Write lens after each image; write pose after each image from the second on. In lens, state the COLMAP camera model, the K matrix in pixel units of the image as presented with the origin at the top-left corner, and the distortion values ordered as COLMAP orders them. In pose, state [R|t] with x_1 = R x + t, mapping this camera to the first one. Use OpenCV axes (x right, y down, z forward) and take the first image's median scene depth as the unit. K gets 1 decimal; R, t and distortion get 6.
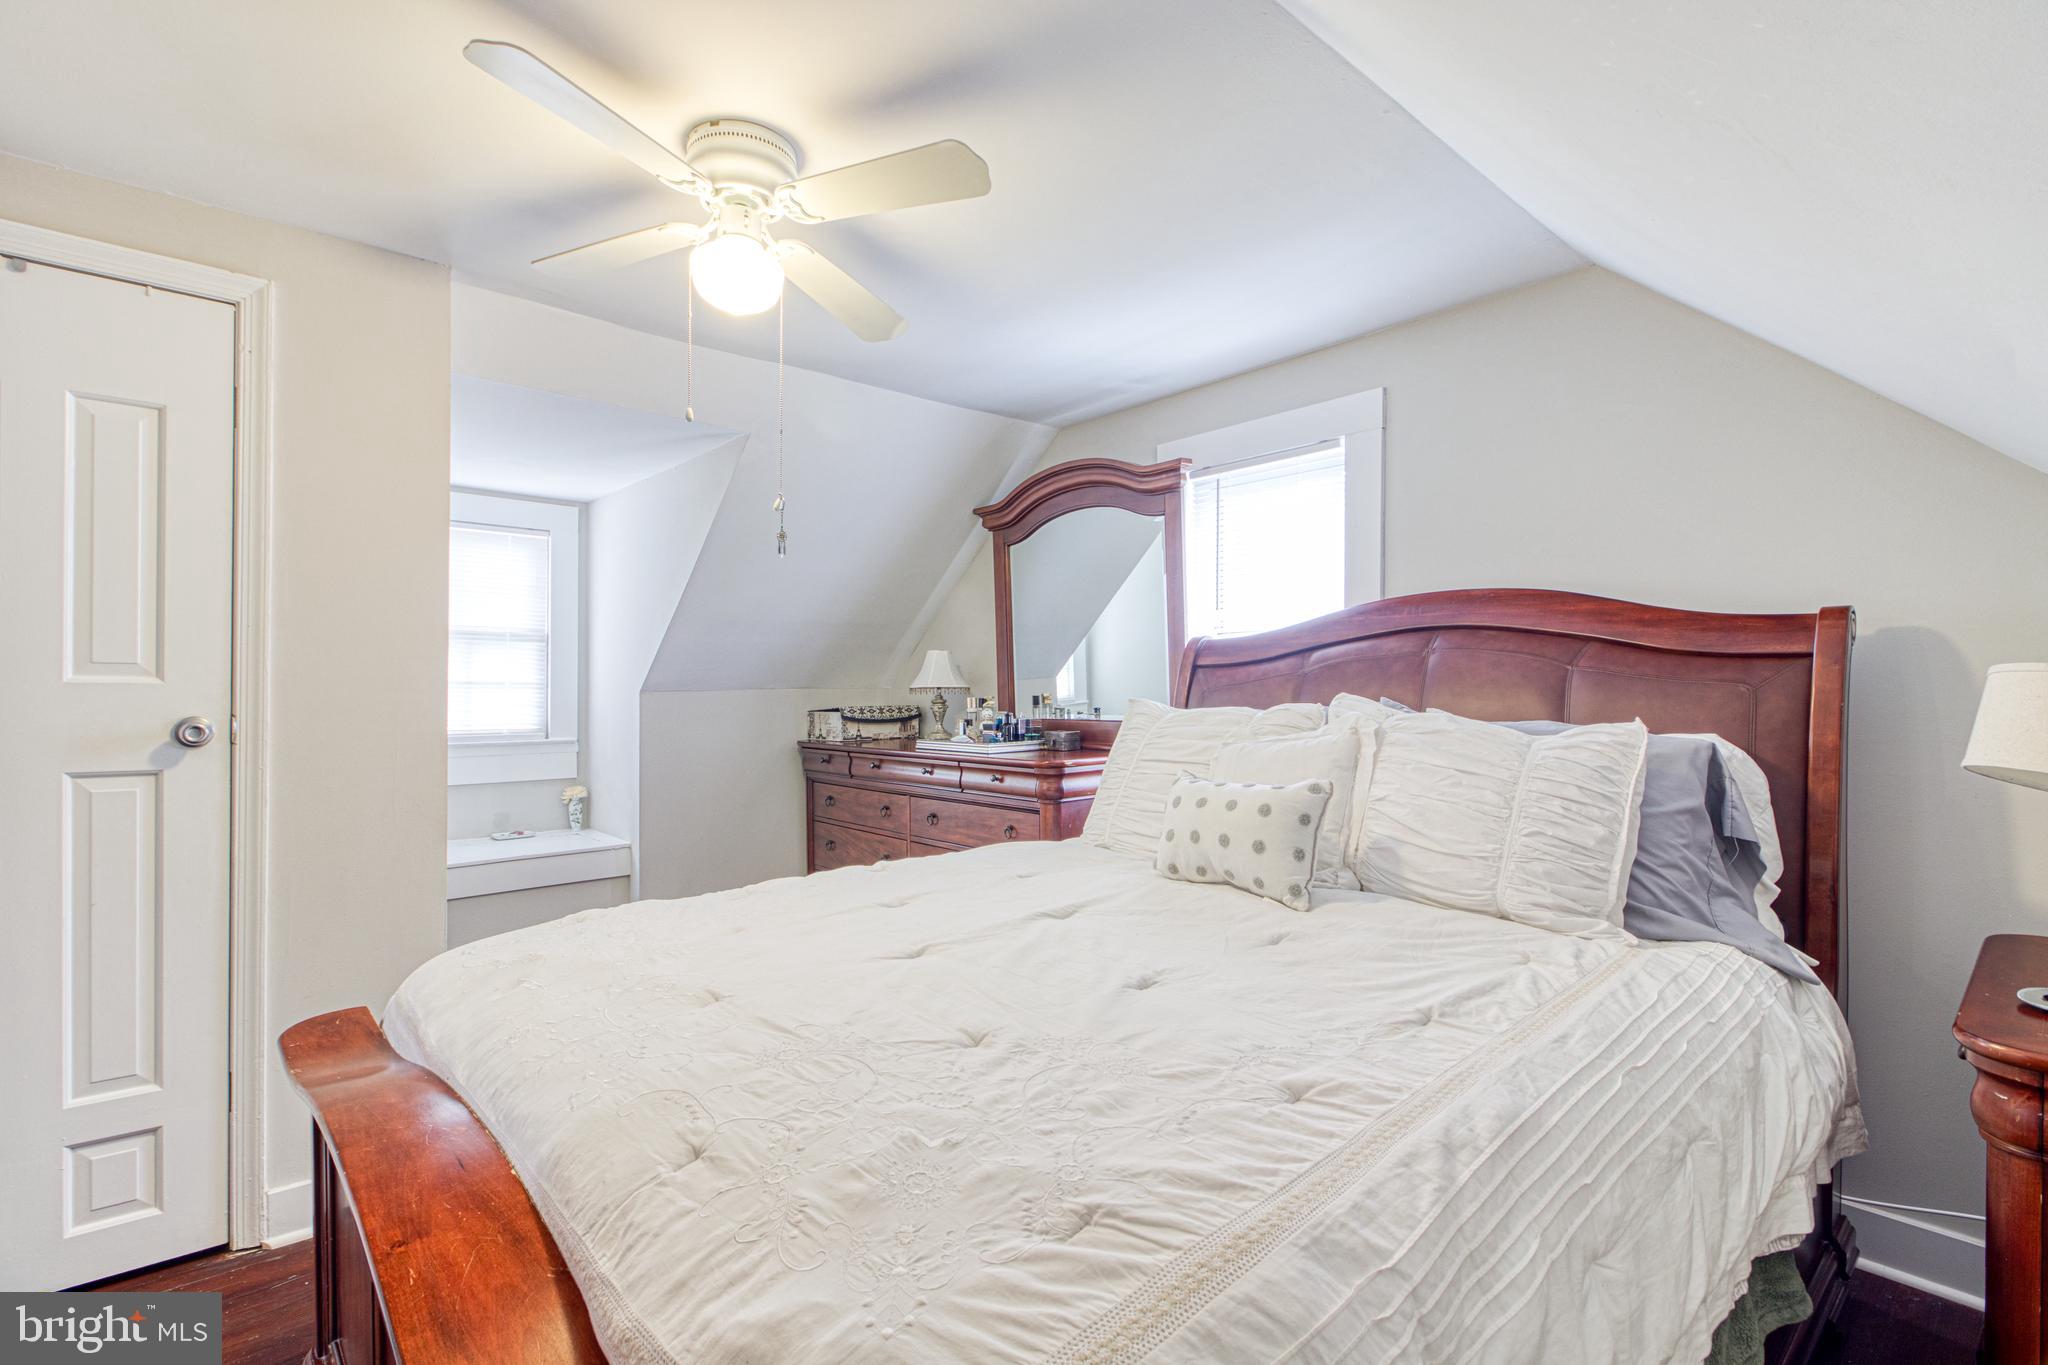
lens RADIAL K [[943.6, 0, 1039.2], [0, 943.6, 702.4], [0, 0, 1]] dist [0.017214, -0.011676]
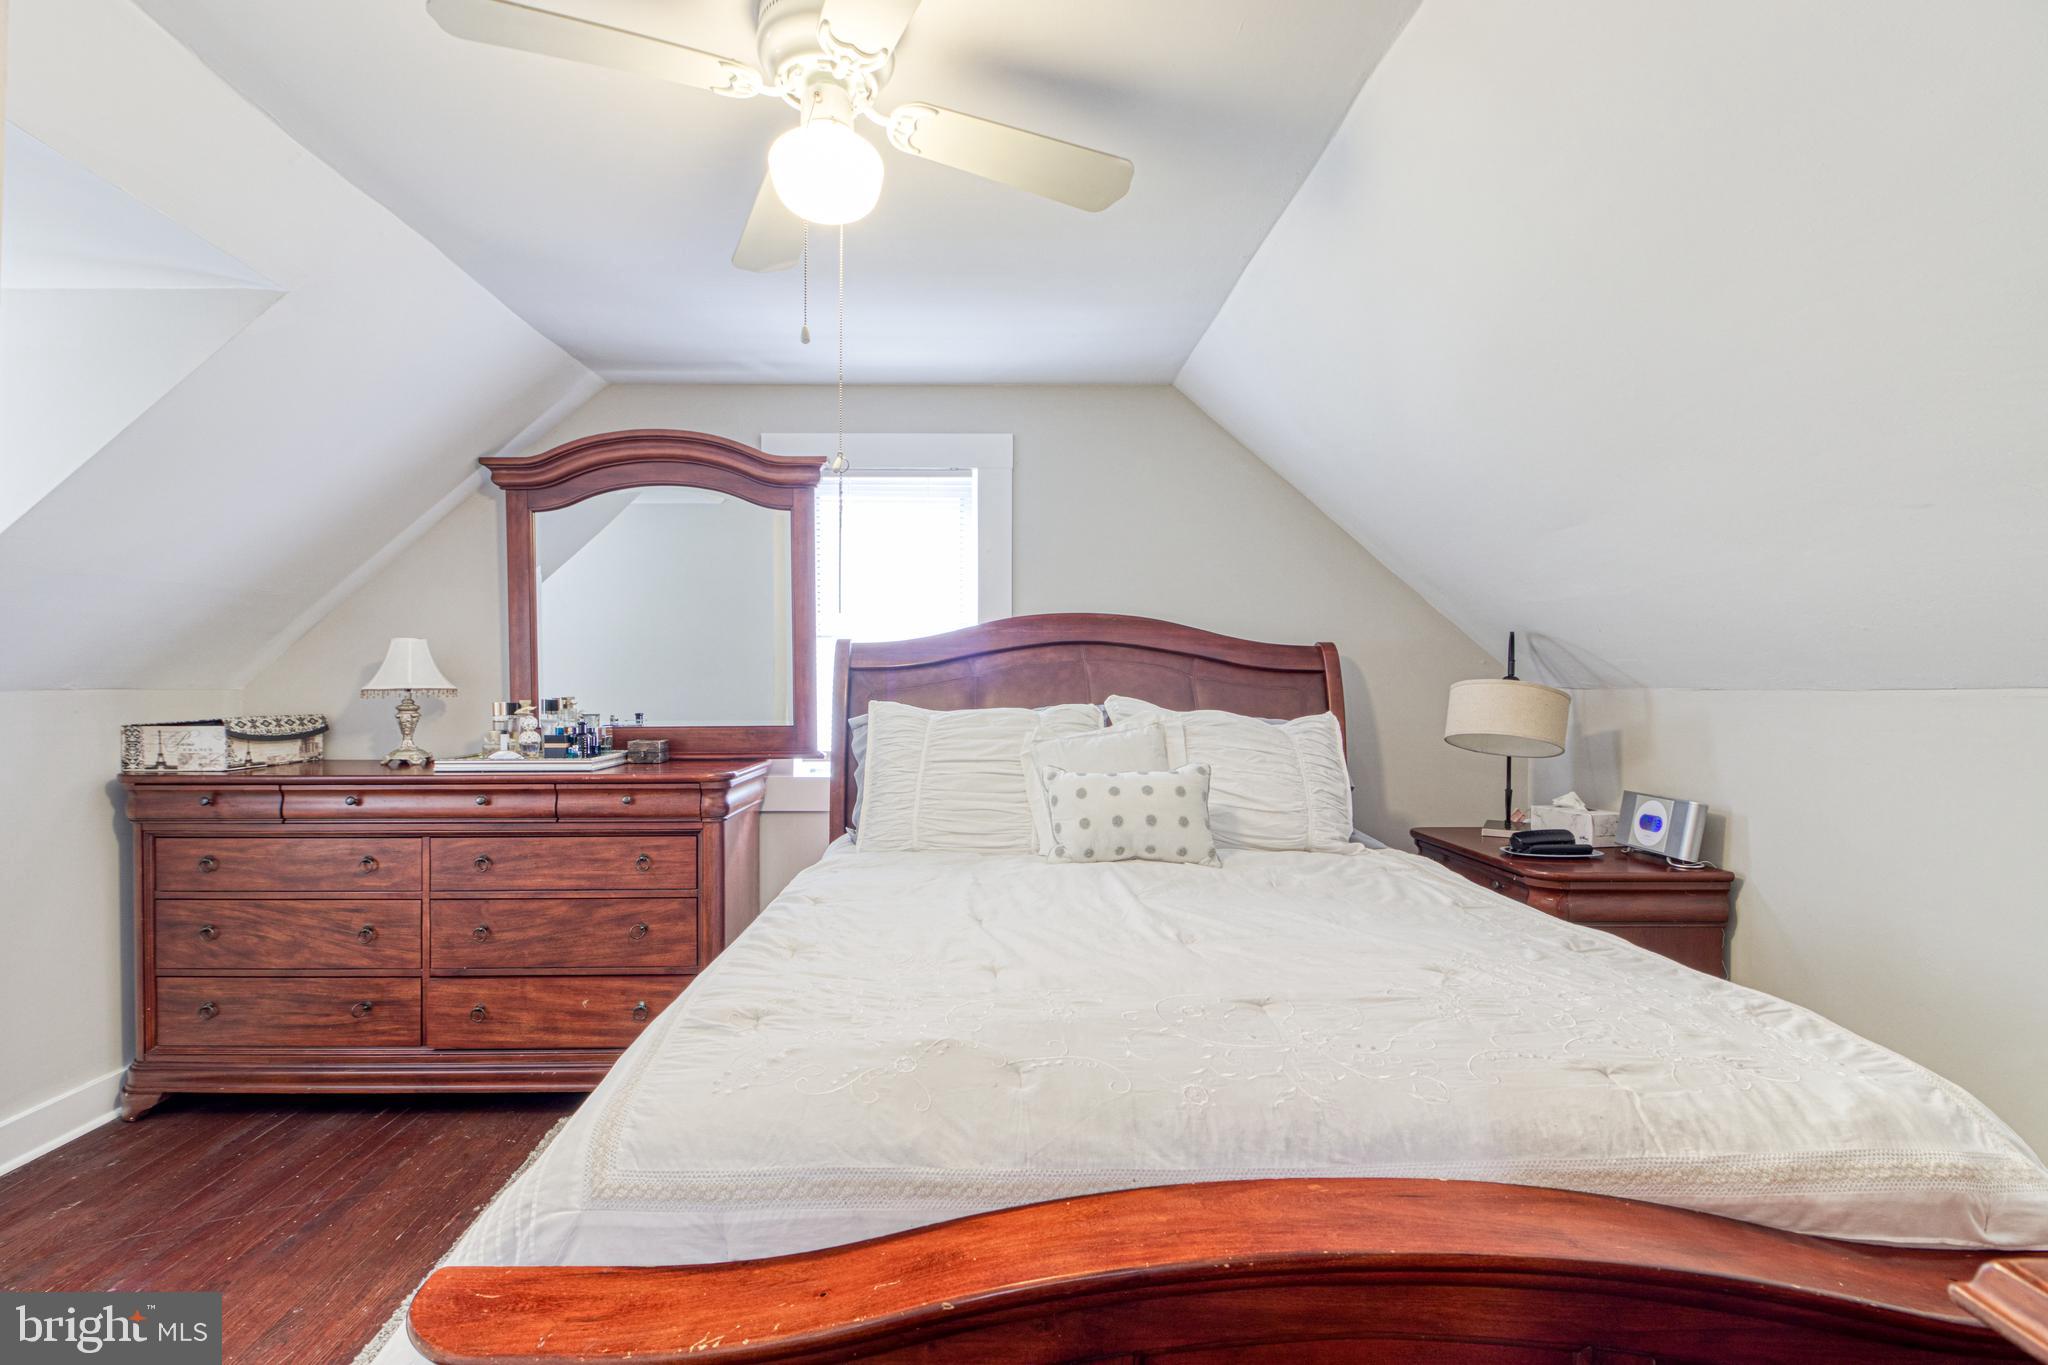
lens RADIAL K [[943.6, 0, 1039.2], [0, 943.6, 702.4], [0, 0, 1]] dist [0.017214, -0.011676]
pose [[0.655231, -0.005635, 0.755408, -0.415068], [0.008995, 0.999959, -0.000342, -0.000826], [-0.755375, 0.007019, 0.655255, 0.177259]]
